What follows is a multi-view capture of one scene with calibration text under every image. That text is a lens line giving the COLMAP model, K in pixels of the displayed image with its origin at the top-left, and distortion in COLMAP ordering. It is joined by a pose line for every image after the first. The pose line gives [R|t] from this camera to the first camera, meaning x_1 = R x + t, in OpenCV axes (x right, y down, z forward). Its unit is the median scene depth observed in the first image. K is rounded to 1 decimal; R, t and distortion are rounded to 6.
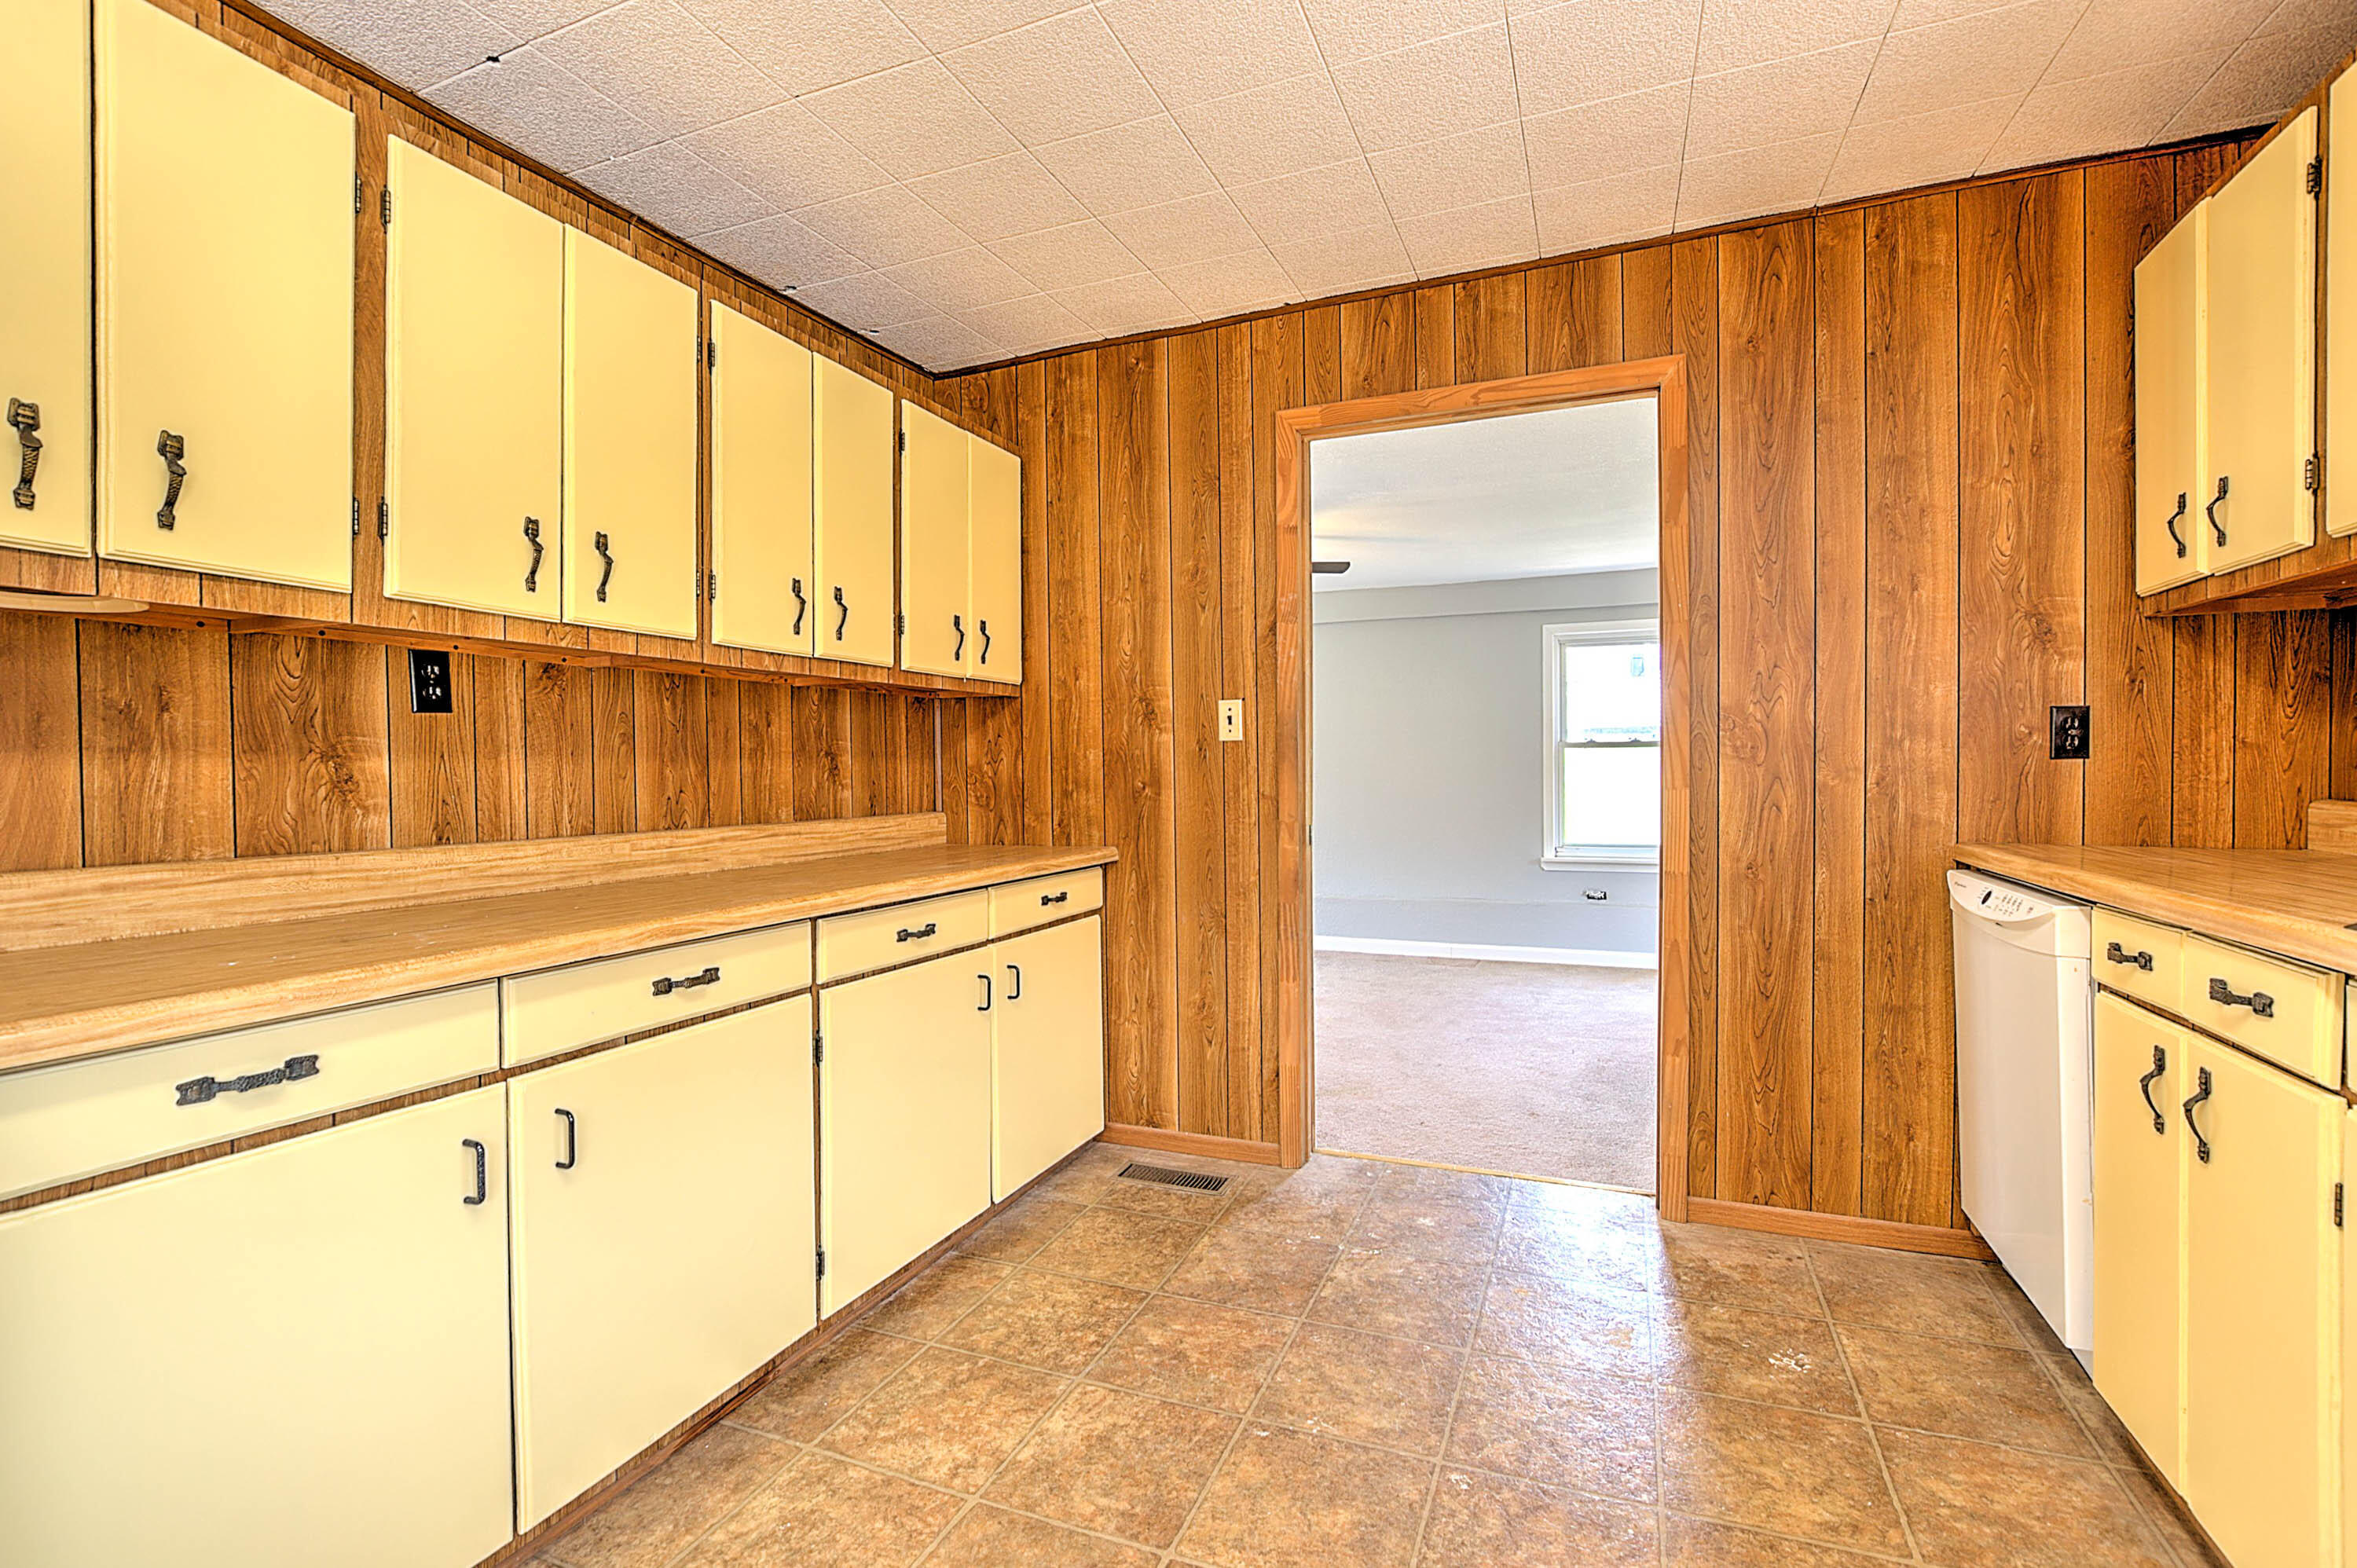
lens RADIAL K [[1058.5, 0, 1178.5], [0, 1058.5, 784.0], [0, 0, 1]] dist [-0.024768, 0.003317]
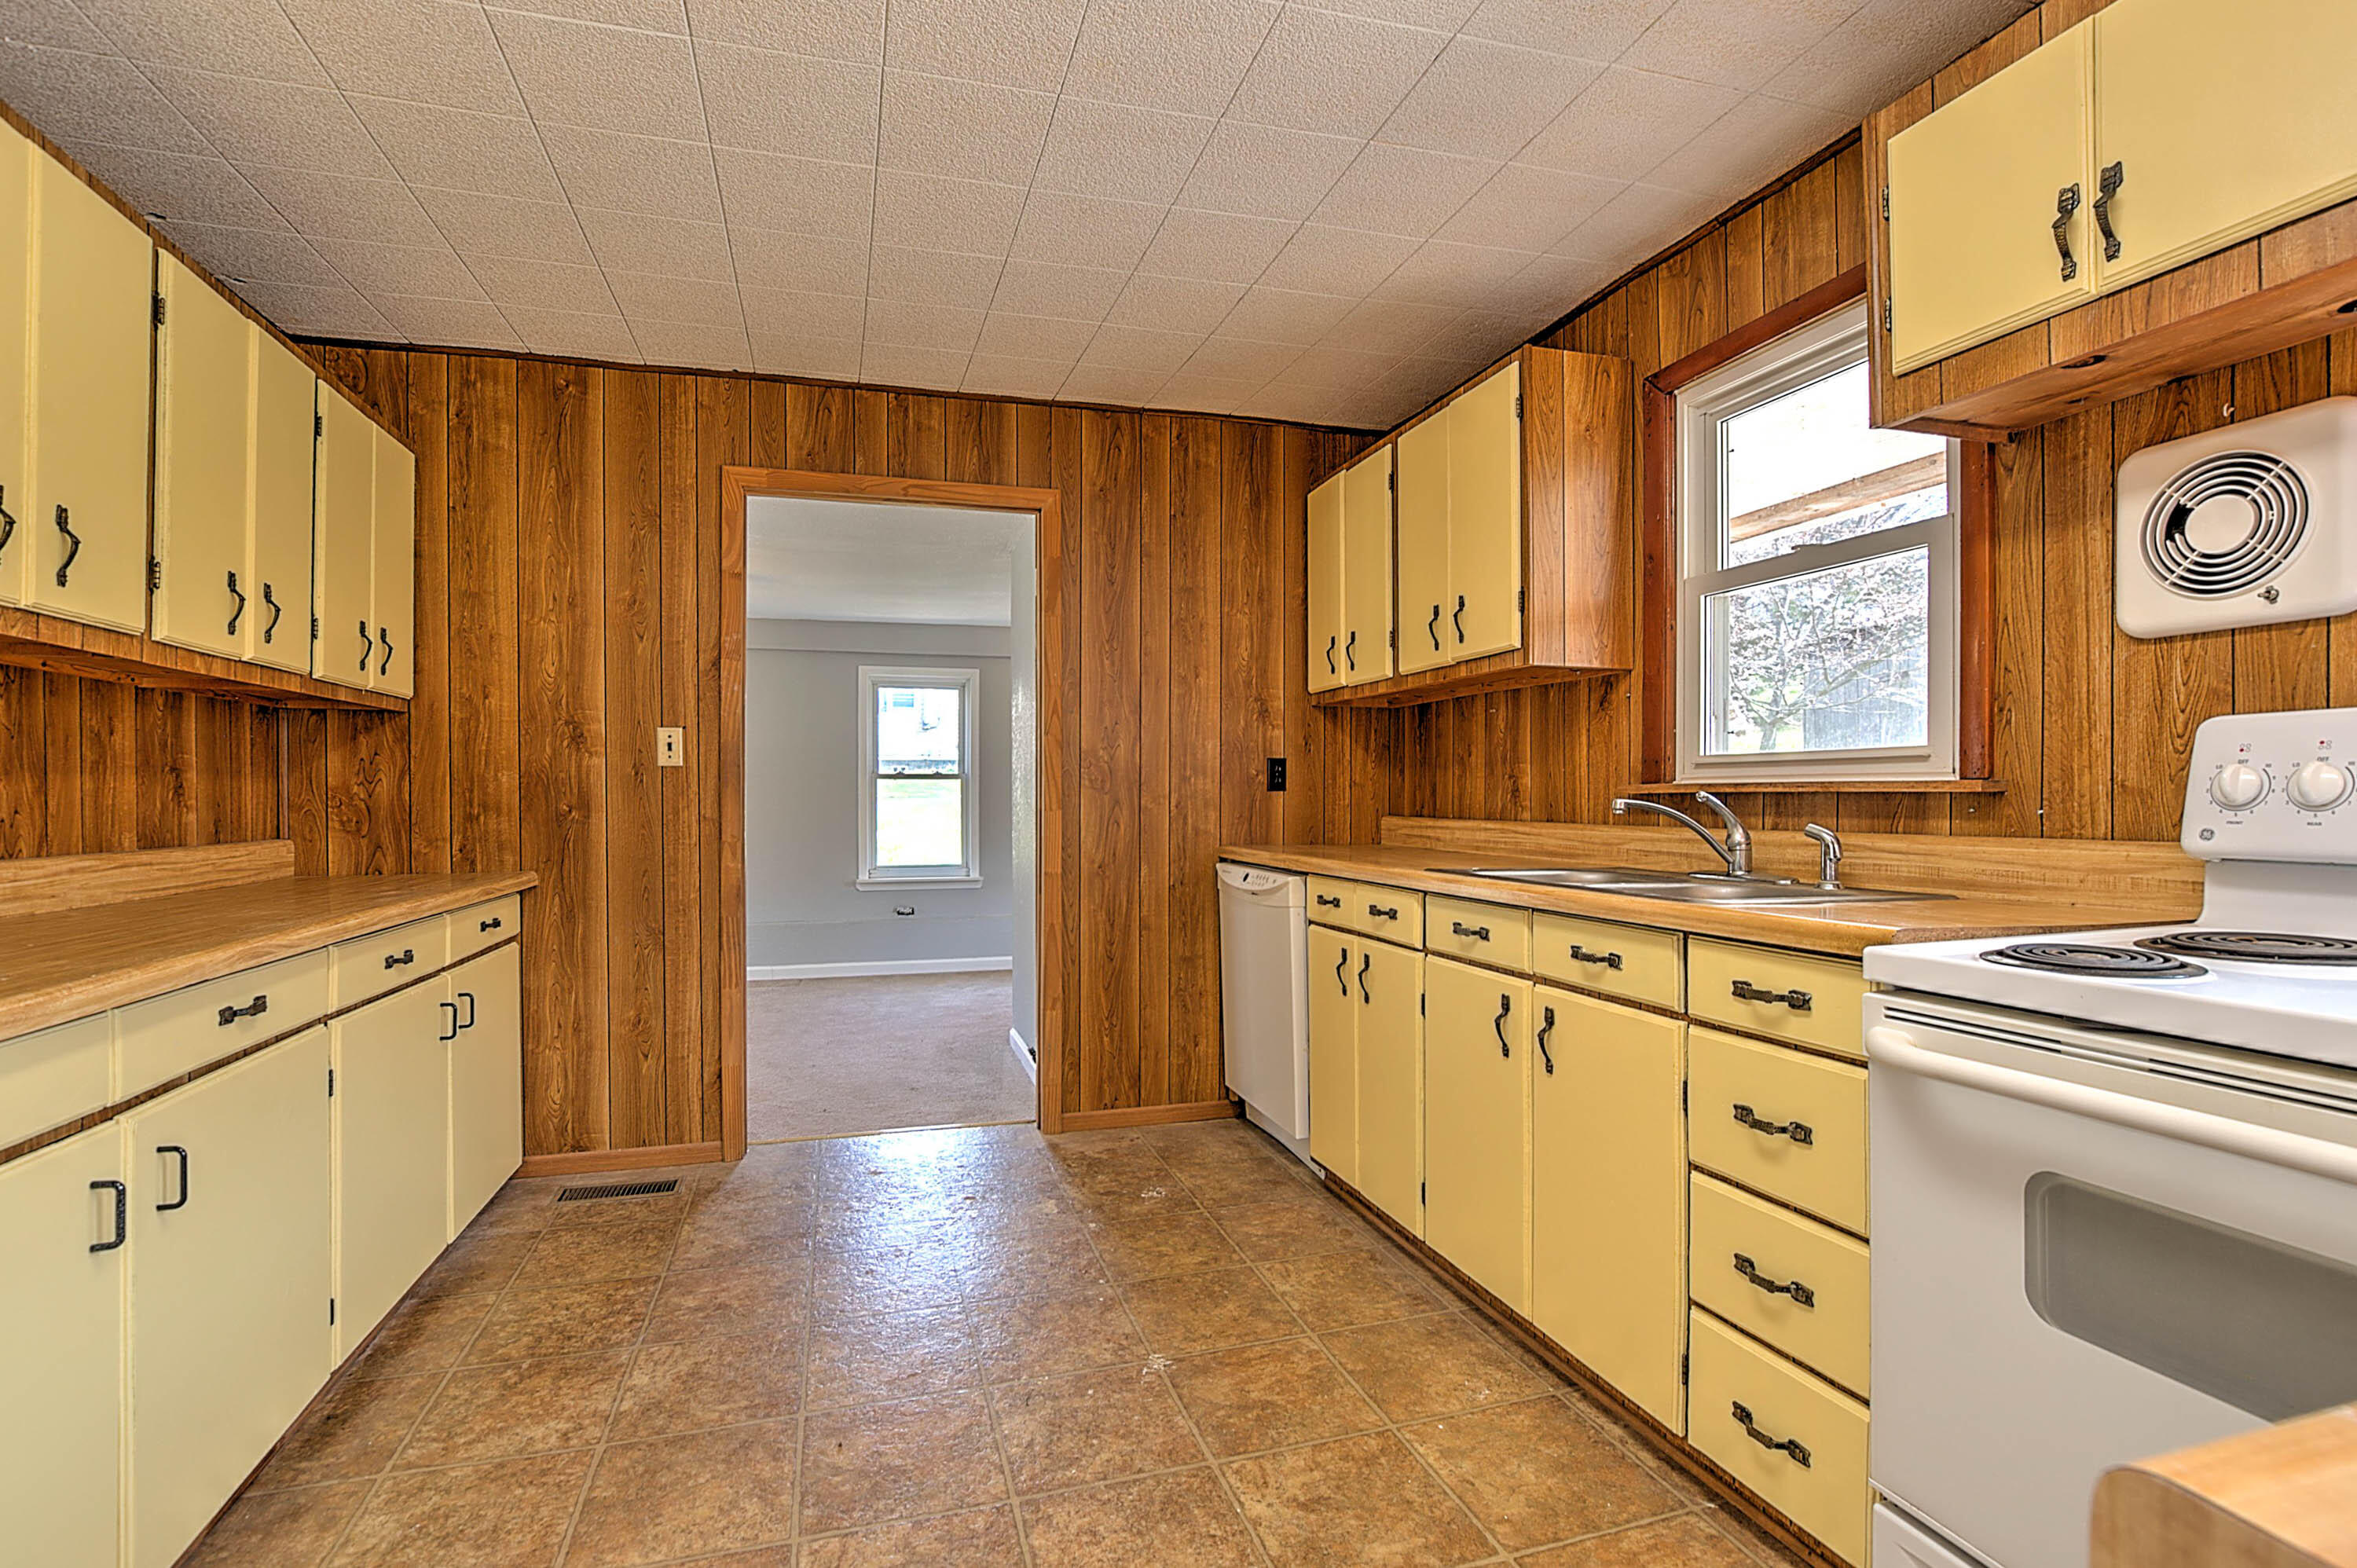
lens RADIAL K [[980.8, 0, 1190.8], [0, 980.8, 794.2], [0, 0, 1]] dist [-0.023803, 0.000360]
pose [[0.786214, 0.009092, 0.617887, -0.166548], [0.002157, 0.999845, -0.017457, 0.006135], [-0.617950, 0.015058, 0.786073, -0.096521]]
